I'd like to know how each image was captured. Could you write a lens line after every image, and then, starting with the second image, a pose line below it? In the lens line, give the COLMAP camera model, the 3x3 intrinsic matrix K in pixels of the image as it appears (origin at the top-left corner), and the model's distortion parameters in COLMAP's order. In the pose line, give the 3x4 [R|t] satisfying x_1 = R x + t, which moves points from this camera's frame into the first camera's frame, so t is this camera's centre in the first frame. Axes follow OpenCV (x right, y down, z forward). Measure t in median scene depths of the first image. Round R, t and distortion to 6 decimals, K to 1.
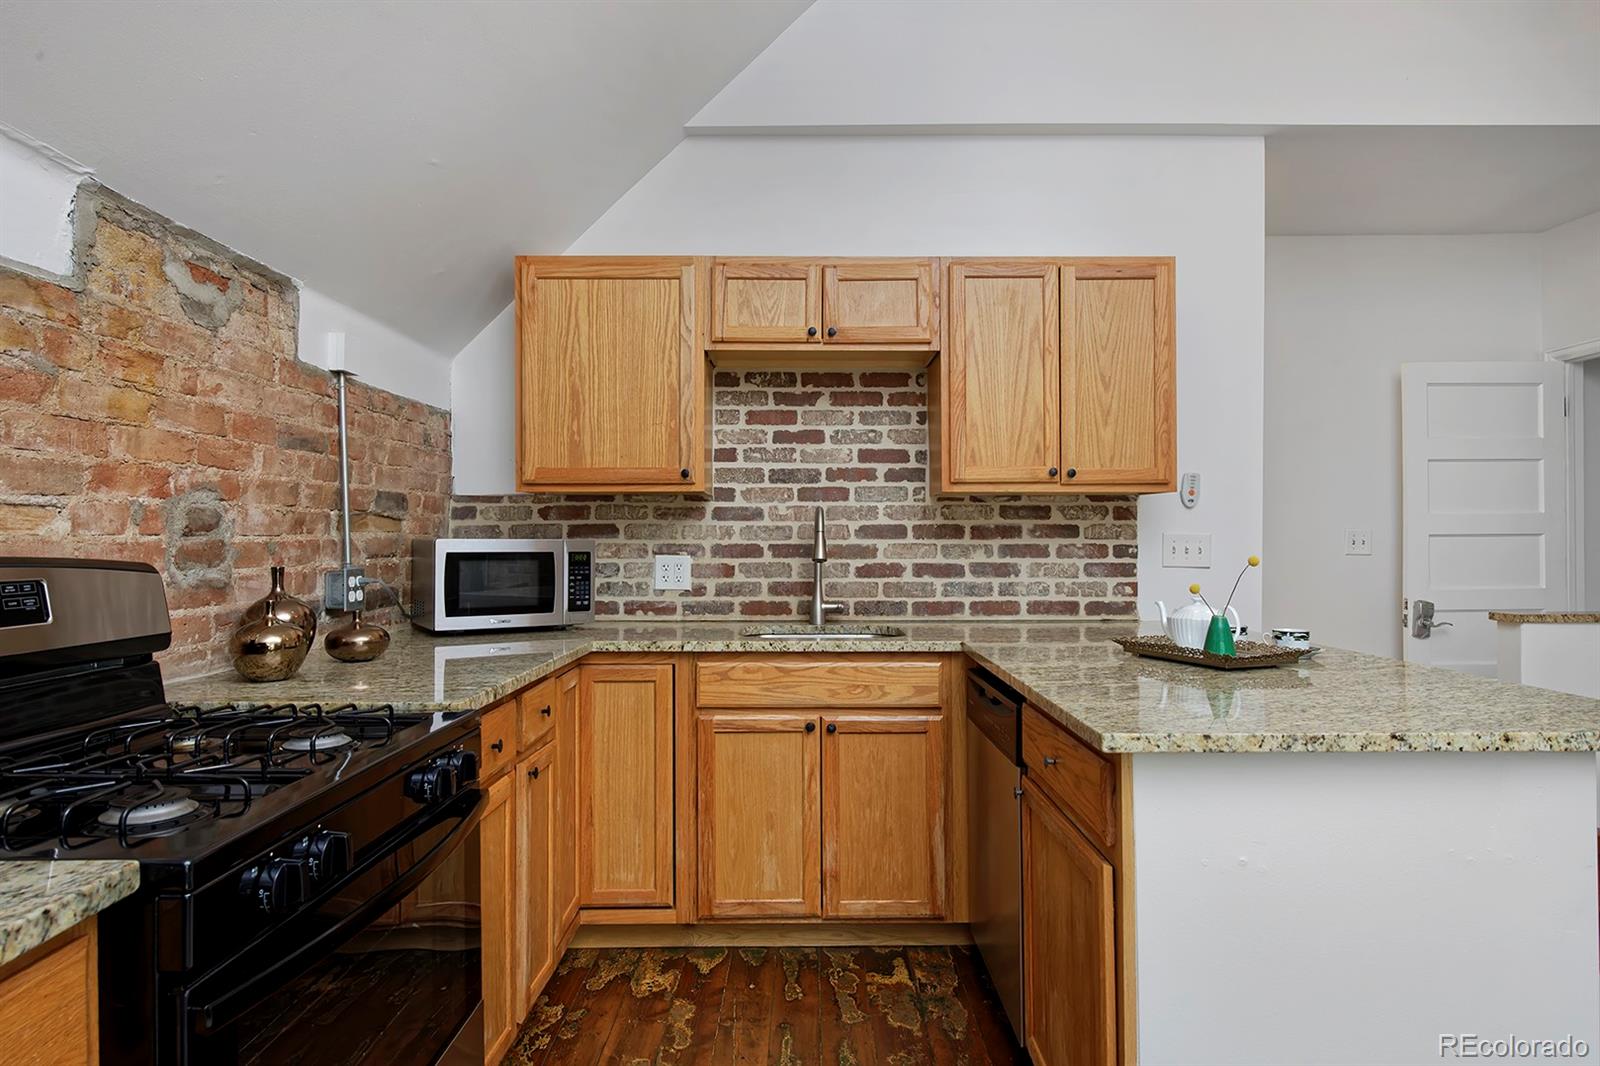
lens RADIAL K [[899.2, 0, 809.7], [0, 899.2, 533.1], [0, 0, 1]] dist [0.007995, 0.000377]
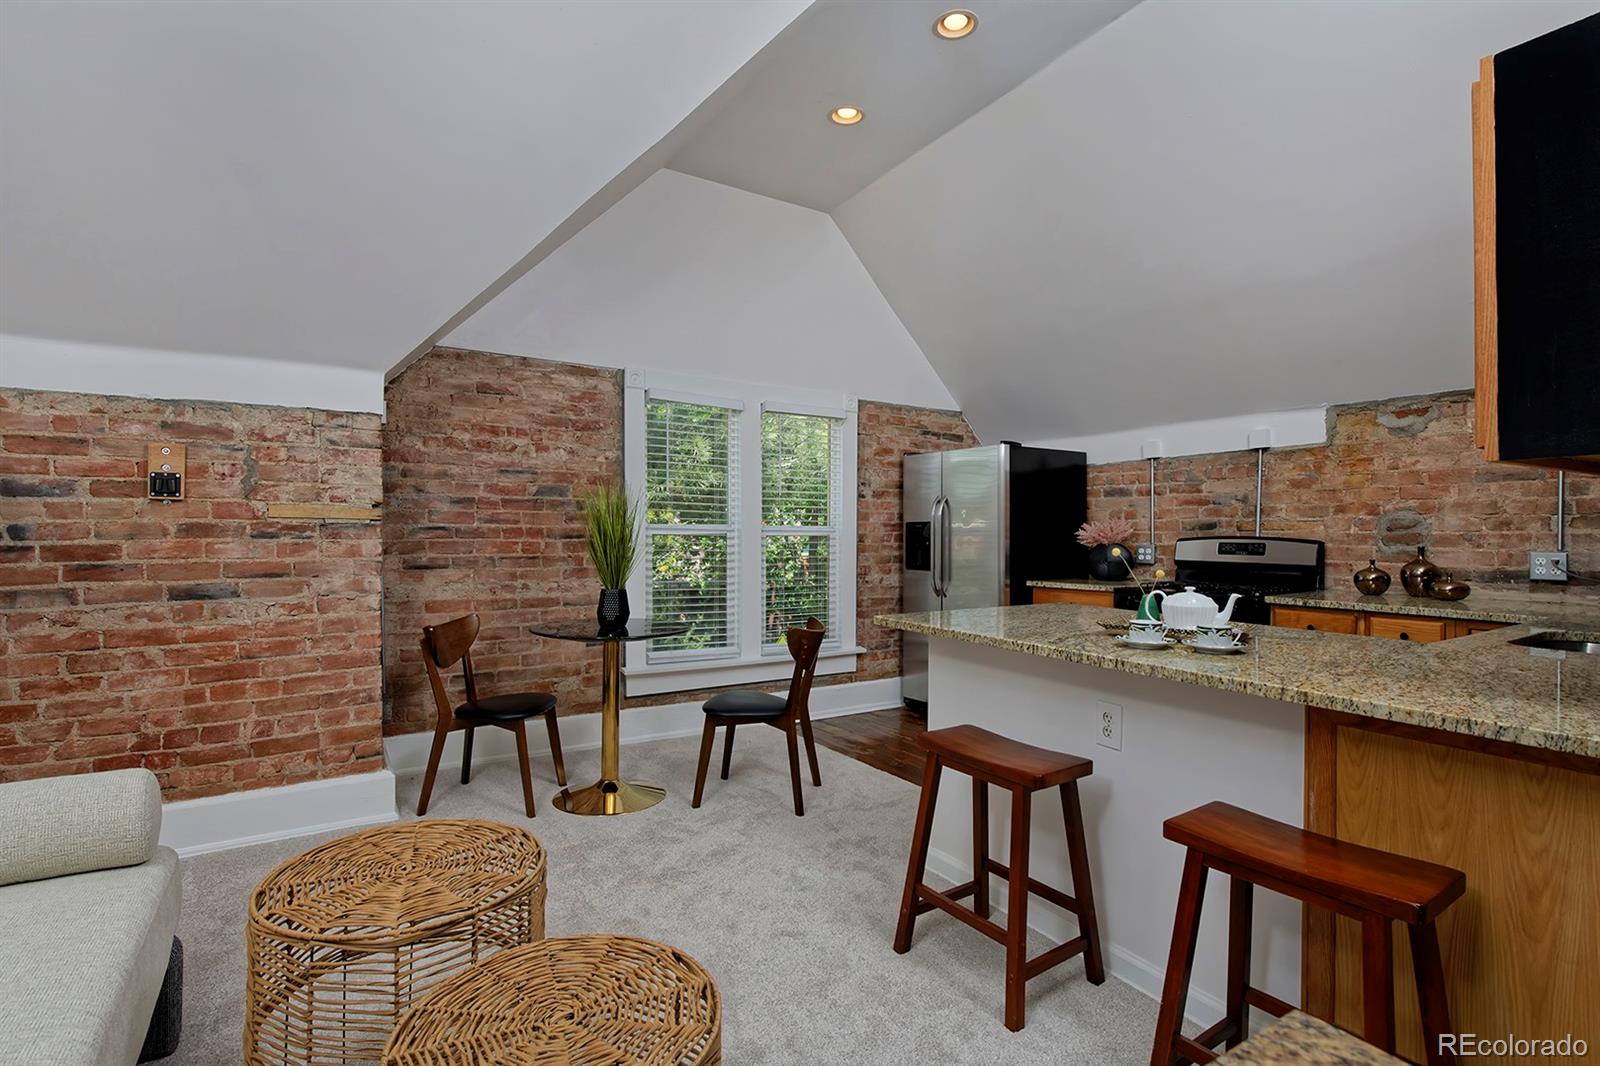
lens RADIAL K [[780.6, 0, 801.1], [0, 780.6, 530.8], [0, 0, 1]] dist [-0.002760, -0.001504]
pose [[-0.847505, 0.001203, -0.530786, 0.948547], [0.000986, 0.999999, 0.000692, -0.000204], [0.530786, 0.000063, -0.847506, 1.085414]]
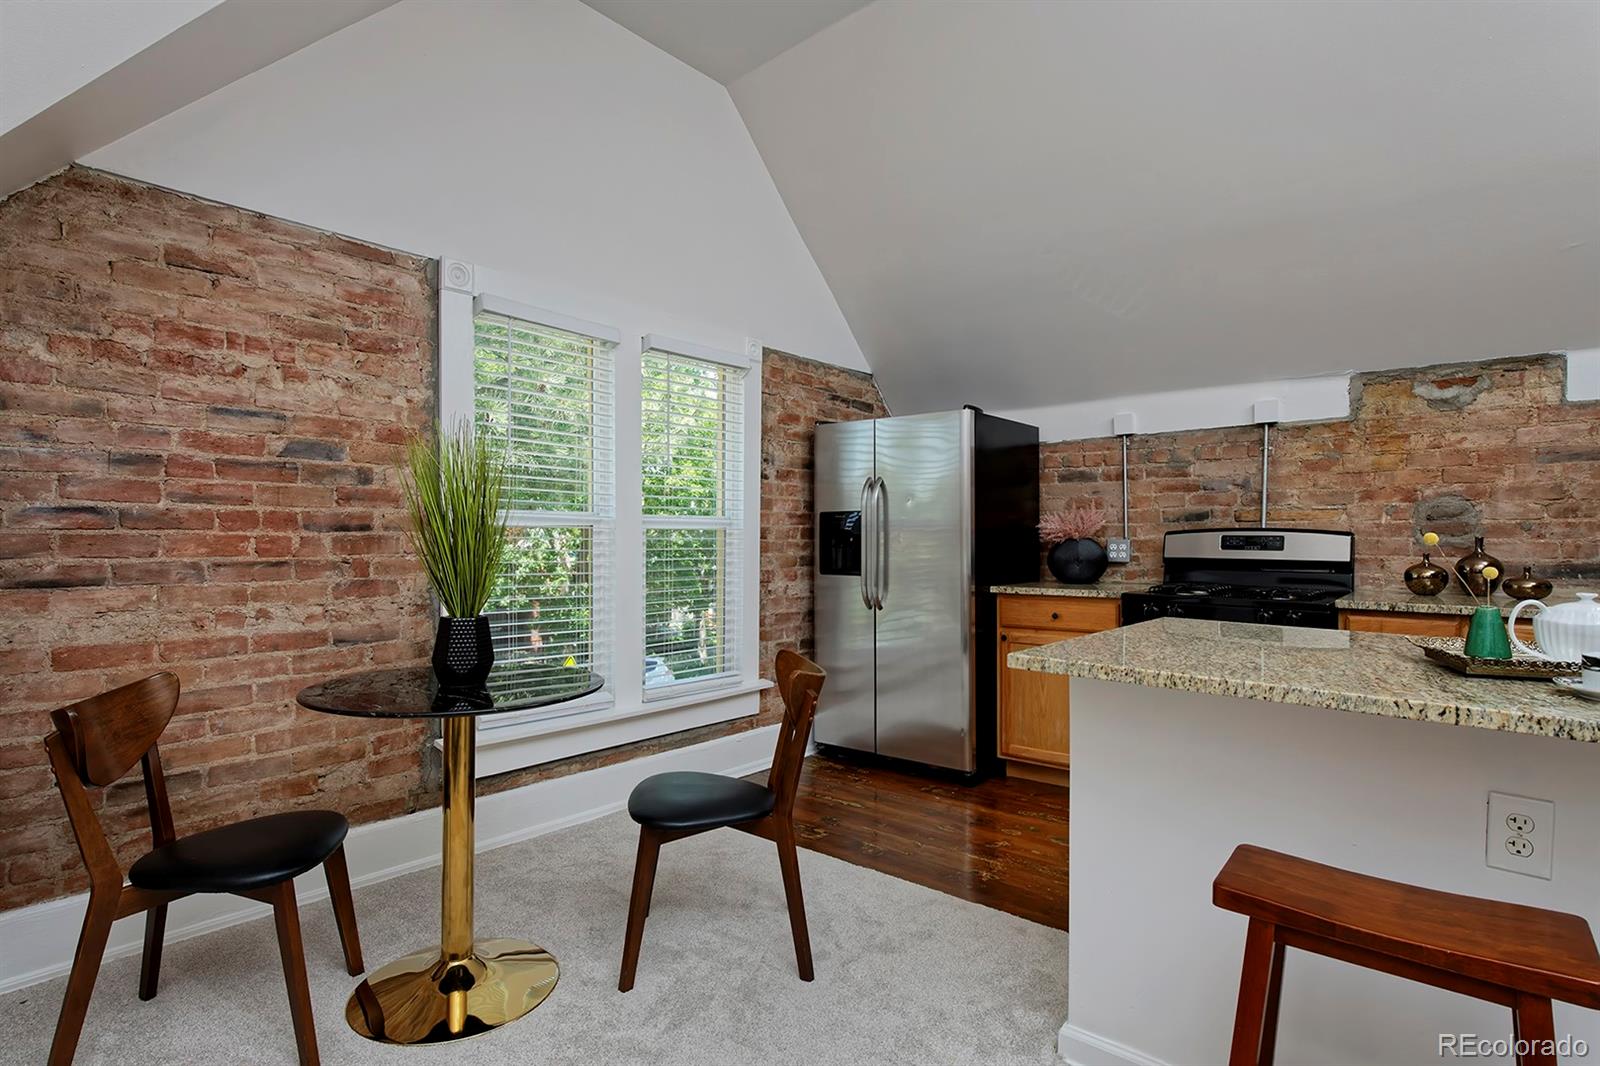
lens RADIAL K [[826.9, 0, 802.0], [0, 826.9, 533.1], [0, 0, 1]] dist [-0.004892, -0.000460]
pose [[-0.651337, 0.001151, -0.758788, 0.910798], [0.002214, 0.999997, -0.000384, 0.016763], [0.758786, -0.001930, -0.651338, 0.649107]]
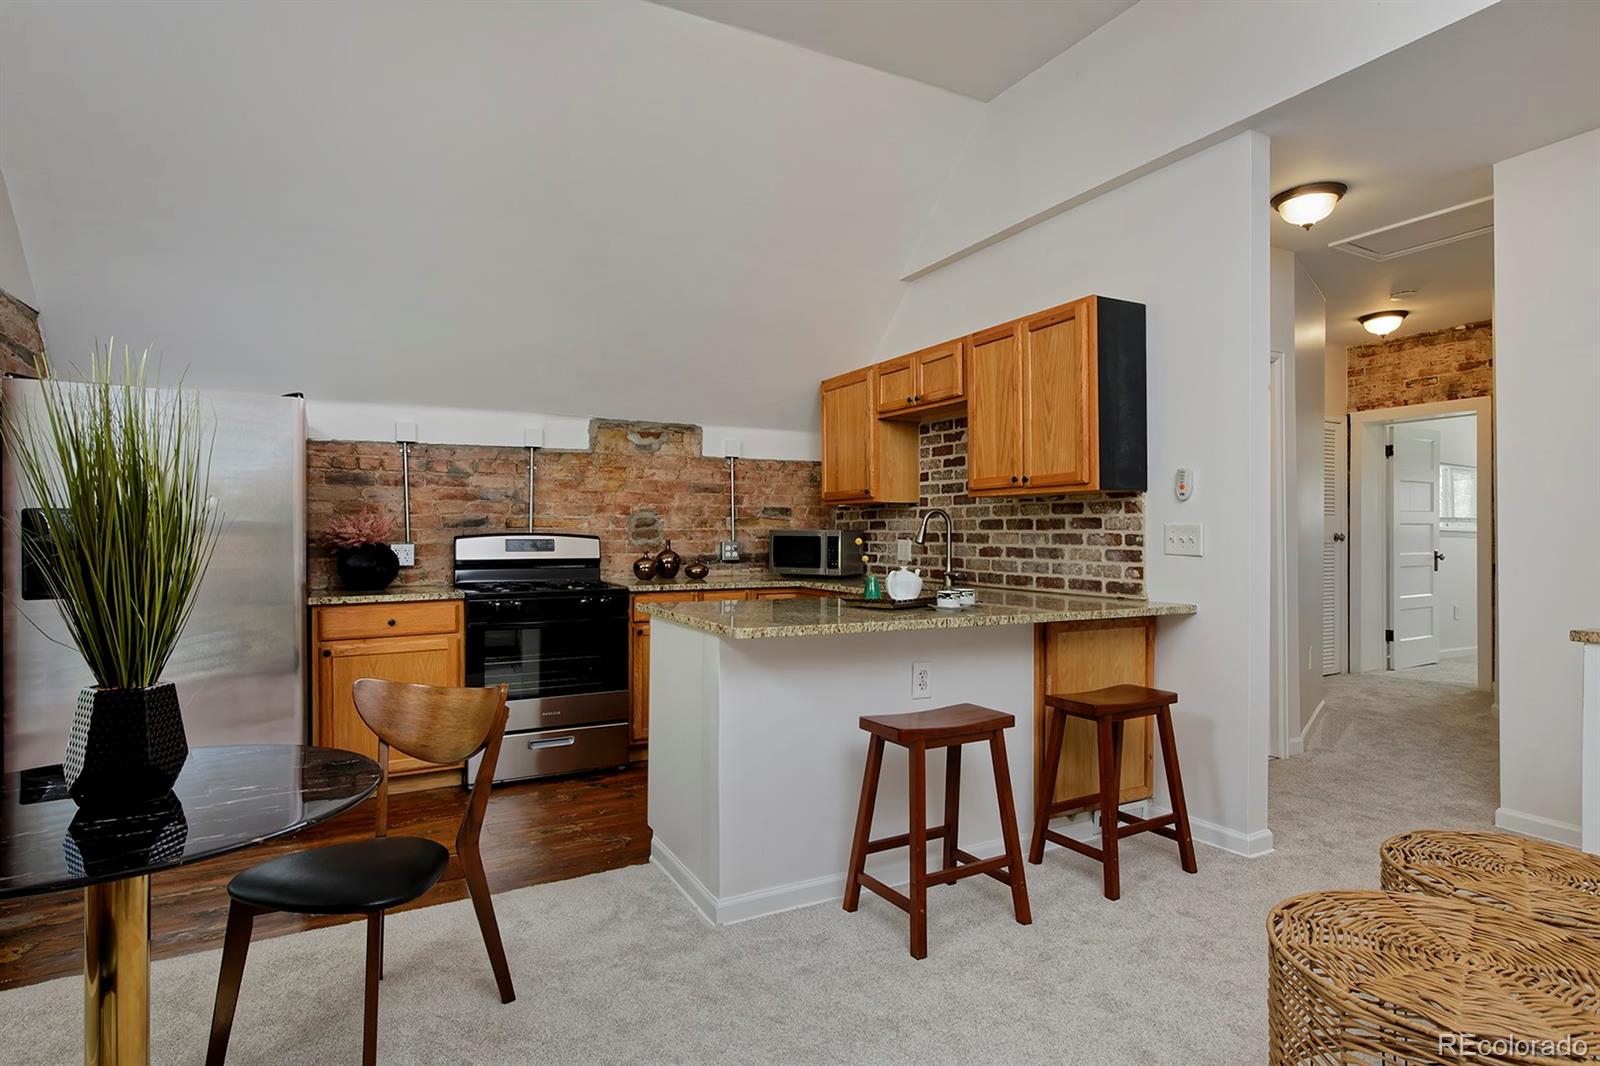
lens RADIAL K [[826.9, 0, 826.7], [0, 826.9, 535.0], [0, 0, 1]] dist [-0.004892, -0.000460]
pose [[0.492945, 0.004277, -0.870050, 1.091129], [0.002058, 0.999979, 0.006082, 0.006407], [0.870058, -0.004788, 0.492926, 0.129258]]
